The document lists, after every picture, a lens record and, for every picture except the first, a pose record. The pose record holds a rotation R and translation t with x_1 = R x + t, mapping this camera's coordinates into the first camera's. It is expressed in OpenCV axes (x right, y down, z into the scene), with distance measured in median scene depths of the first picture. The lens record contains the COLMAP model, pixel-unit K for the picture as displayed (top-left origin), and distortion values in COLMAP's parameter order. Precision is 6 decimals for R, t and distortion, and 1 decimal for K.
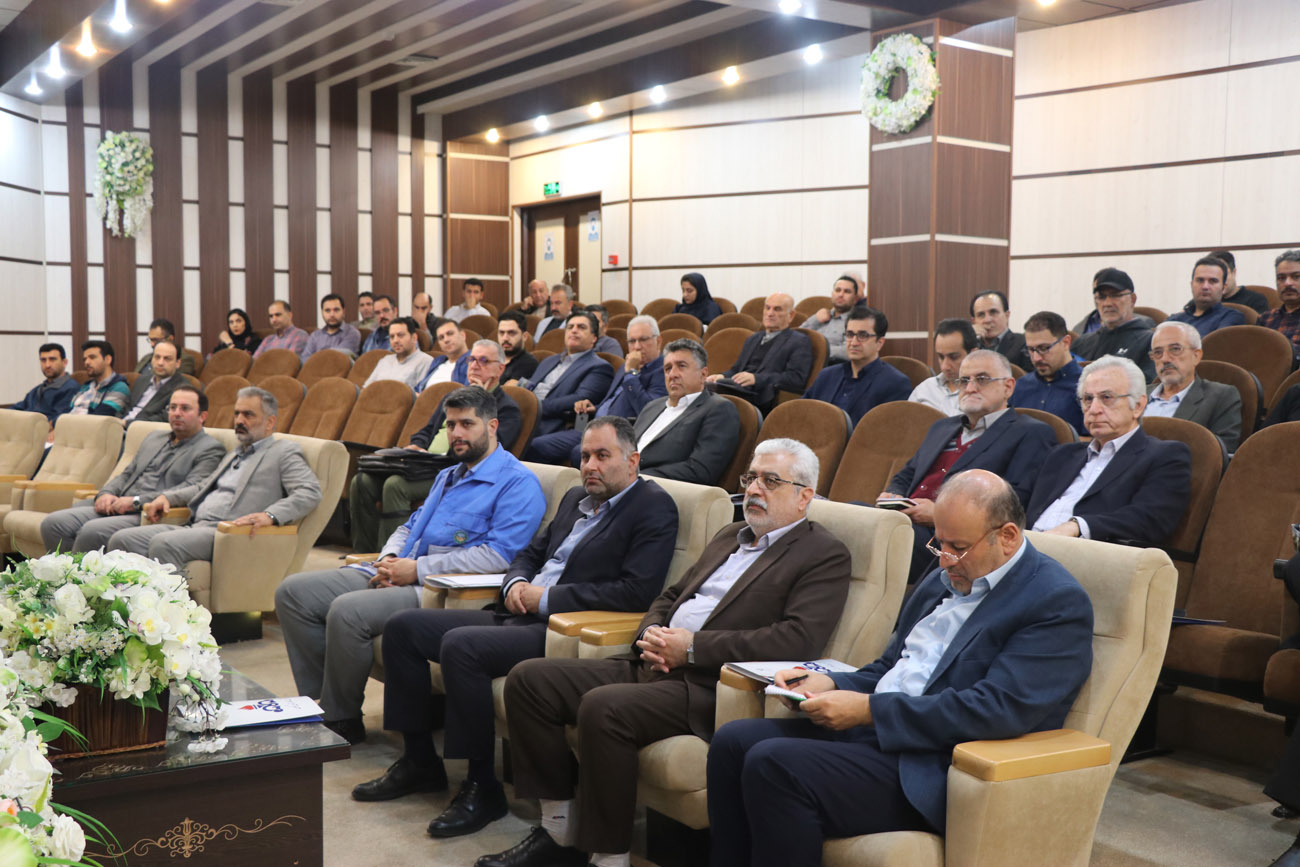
lens RADIAL K [[1420.1, 0, 650.0], [0, 1420.1, 433.5], [0, 0, 1]] dist [-0.088432, 0.271897]
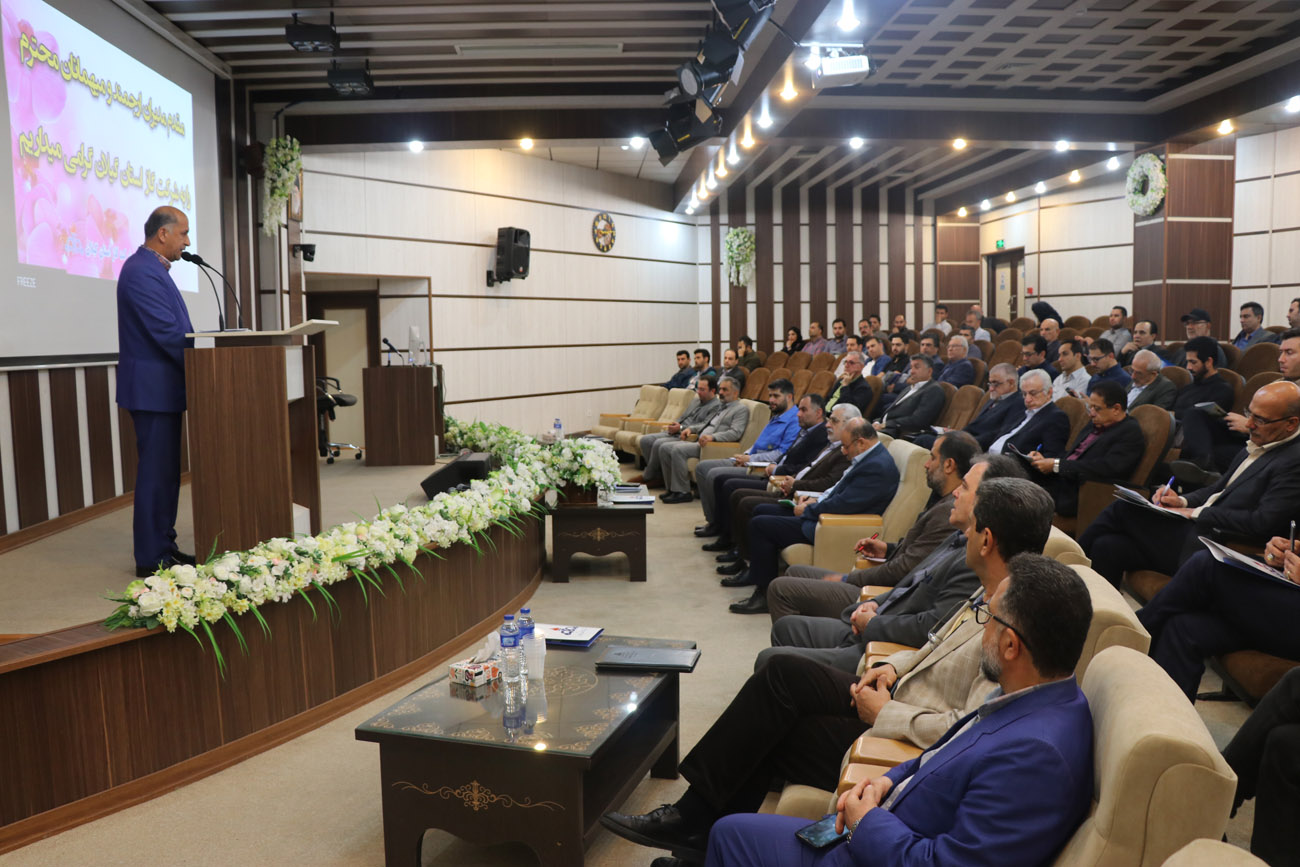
lens RADIAL K [[1072.2, 0, 643.1], [0, 1072.2, 435.3], [0, 0, 1]] dist [-0.191719, 0.175376]
pose [[0.858642, 0.029835, -0.511707, 0.210237], [-0.012977, 0.999250, 0.036485, -0.001289], [0.512412, -0.024687, 0.858385, -0.206651]]
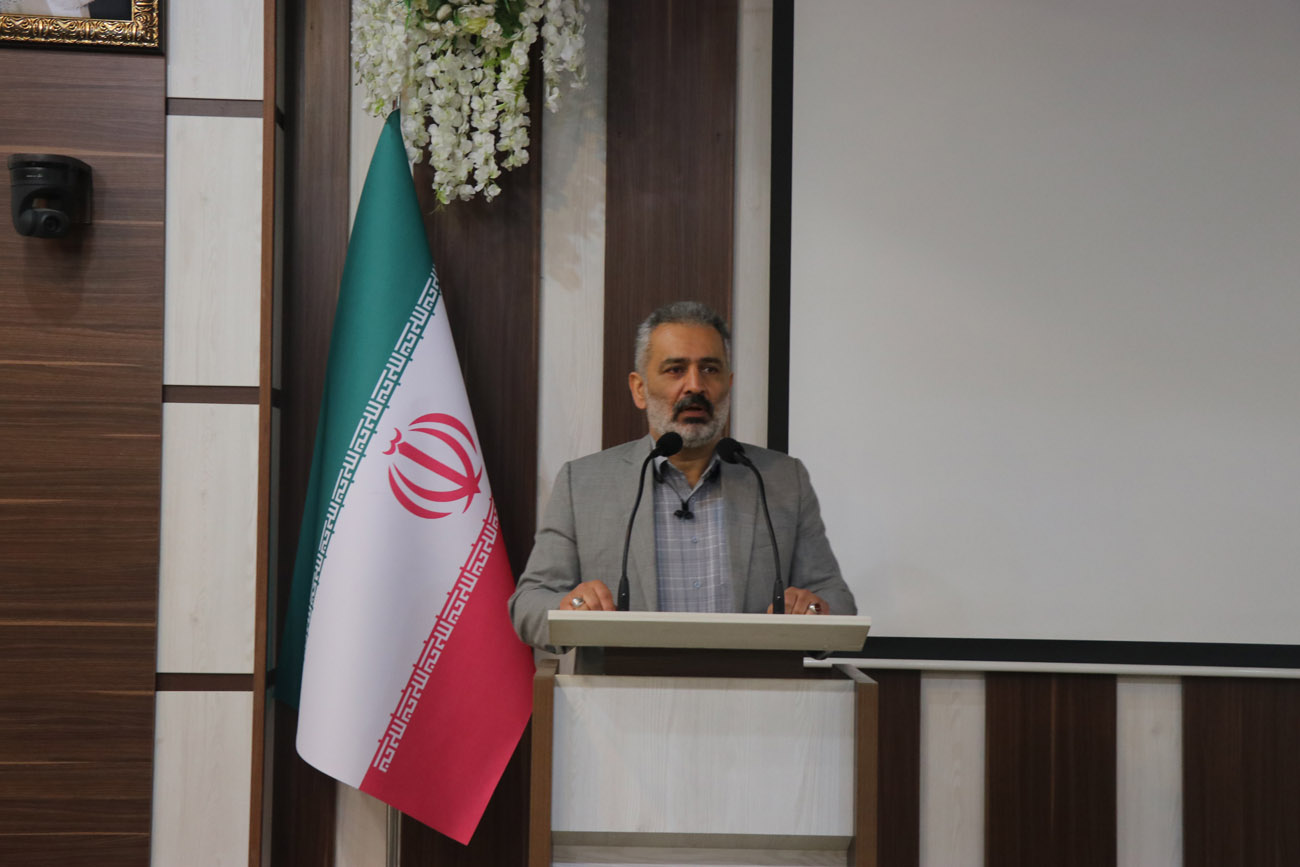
lens RADIAL K [[2529.3, 0, 654.9], [0, 2529.3, 454.5], [0, 0, 1]] dist [0.231022, 0.017811]
pose [[-0.544279, -0.024836, -0.838537, 0.181145], [-0.072406, 0.997222, 0.017461, -0.051223], [0.835774, 0.070219, -0.544565, 0.216215]]
